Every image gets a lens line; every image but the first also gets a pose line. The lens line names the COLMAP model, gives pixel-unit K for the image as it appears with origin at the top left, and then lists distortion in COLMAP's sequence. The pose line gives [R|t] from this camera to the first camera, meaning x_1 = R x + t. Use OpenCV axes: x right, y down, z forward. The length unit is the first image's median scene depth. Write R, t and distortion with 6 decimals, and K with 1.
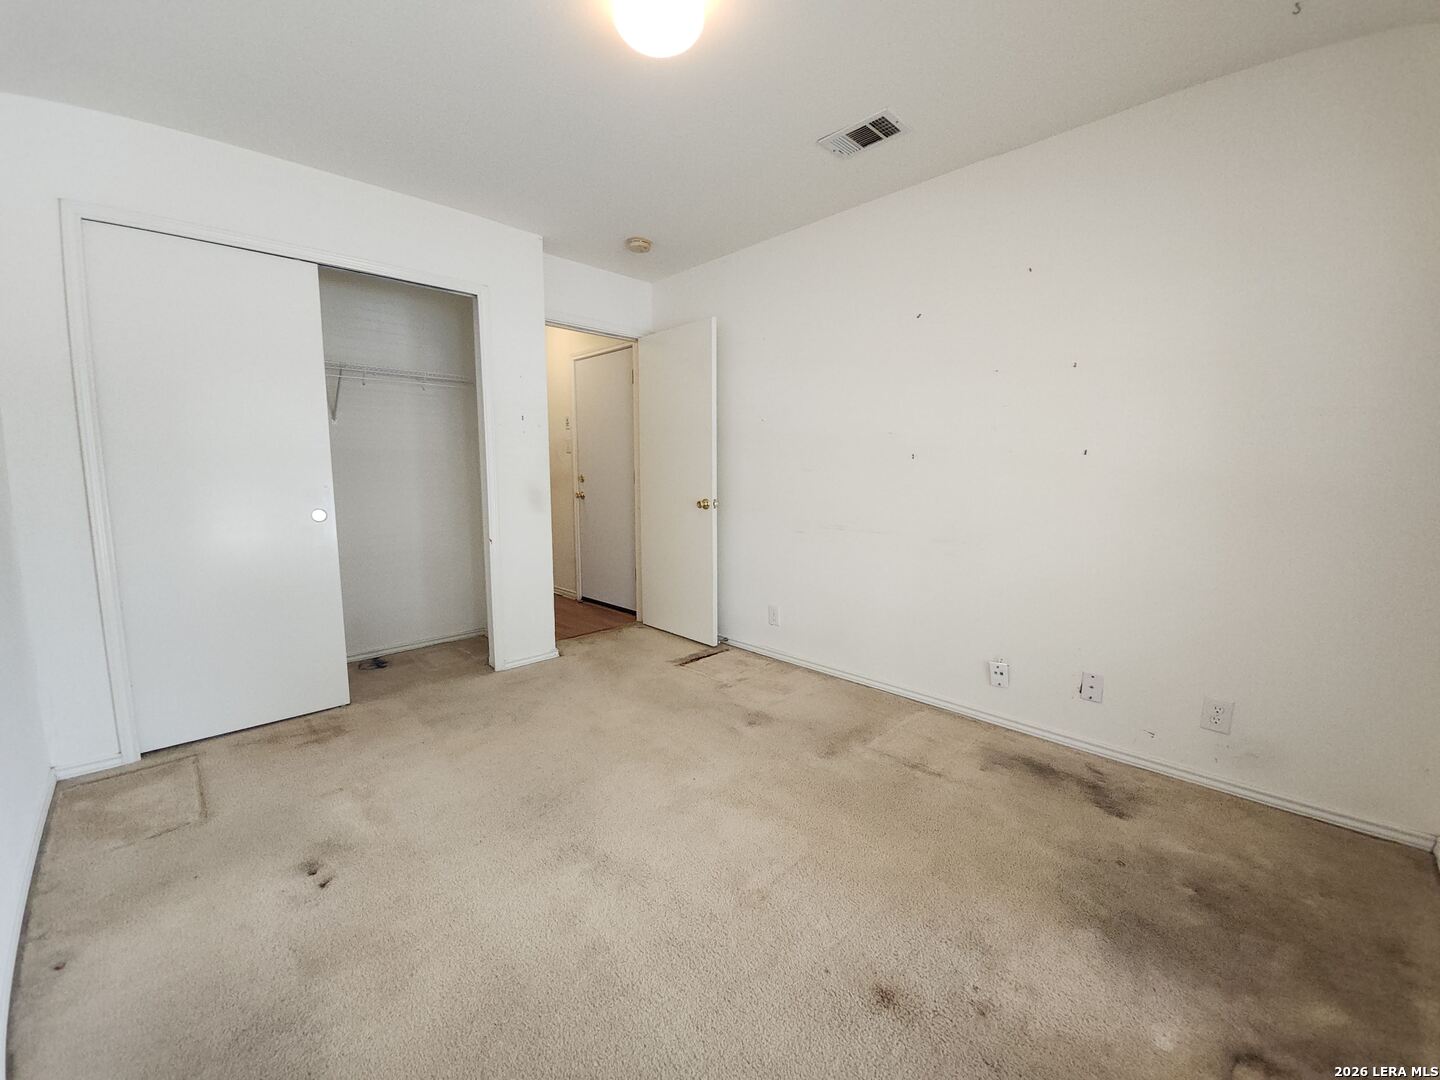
lens RADIAL K [[582.6, 0, 709.7], [0, 582.6, 538.2], [0, 0, 1]] dist [-0.000721, -0.000276]
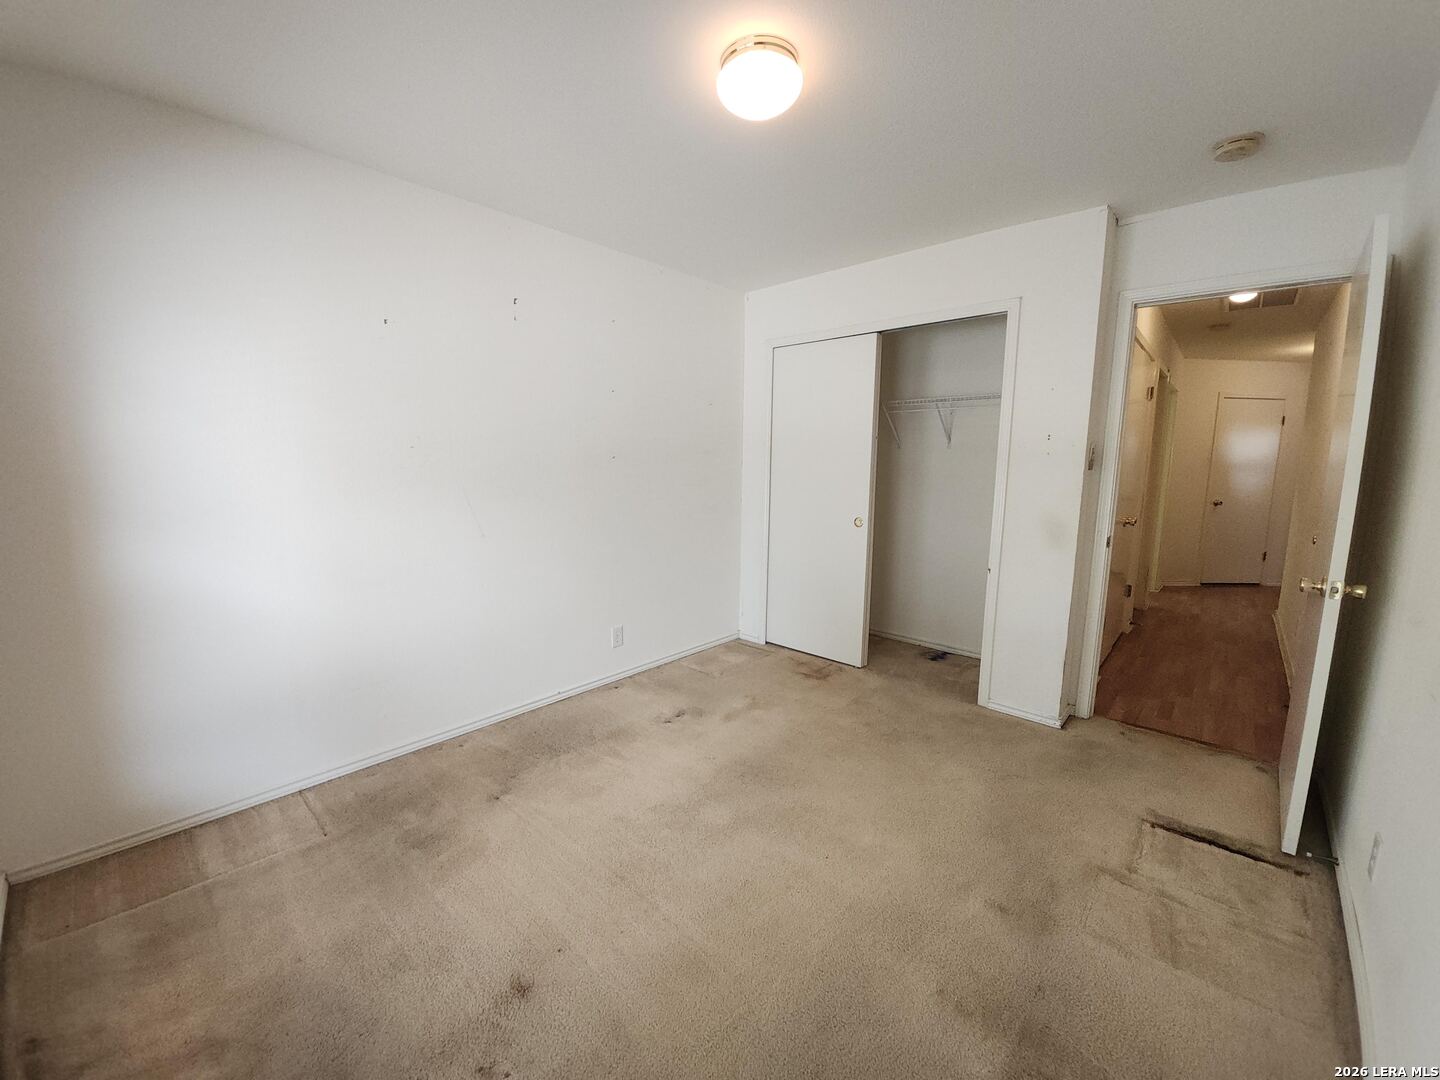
lens RADIAL K [[582.6, 0, 709.7], [0, 582.6, 538.2], [0, 0, 1]] dist [-0.000721, -0.000276]
pose [[0.042872, 0.137881, -0.989520, 0.553867], [-0.126053, 0.983263, 0.131548, -0.116739], [0.991097, 0.119092, 0.059534, 0.496610]]
